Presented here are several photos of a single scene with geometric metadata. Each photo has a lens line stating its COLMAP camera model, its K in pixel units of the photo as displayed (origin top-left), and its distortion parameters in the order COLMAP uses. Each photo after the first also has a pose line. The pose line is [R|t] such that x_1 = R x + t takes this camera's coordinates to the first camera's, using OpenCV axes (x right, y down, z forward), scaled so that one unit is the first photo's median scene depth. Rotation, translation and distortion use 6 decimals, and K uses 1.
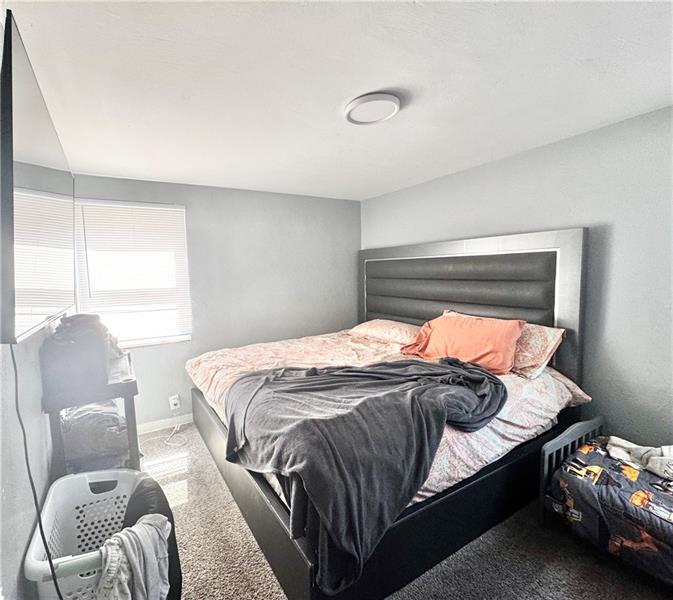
lens RADIAL K [[285.3, 0, 336.5], [0, 285.3, 300.0], [0, 0, 1]] dist [0.000896, 0.000181]
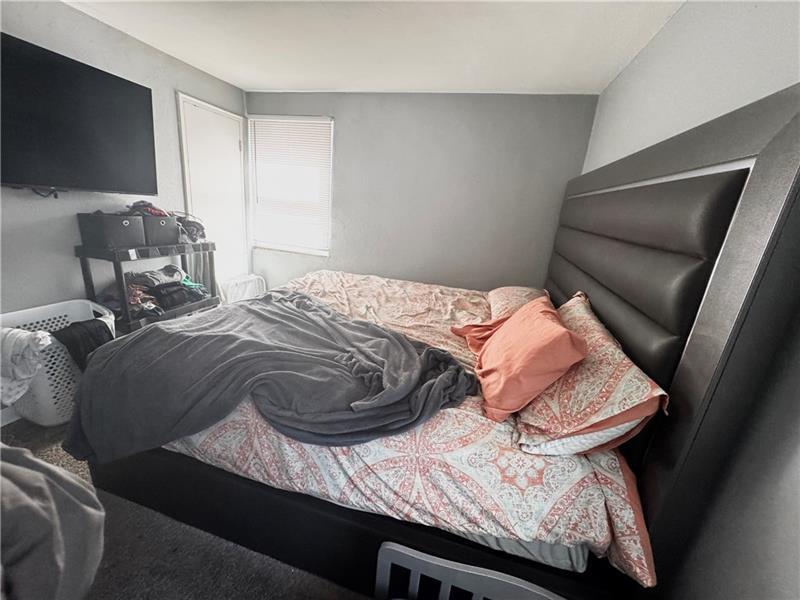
lens RADIAL K [[319.9, 0, 397.2], [0, 319.9, 301.1], [0, 0, 1]] dist [0.000111, 0.000212]
pose [[0.723242, 0.287733, -0.627799, 0.749893], [-0.171817, 0.955455, 0.239967, -0.048242], [0.668880, -0.065688, 0.740462, 0.457781]]
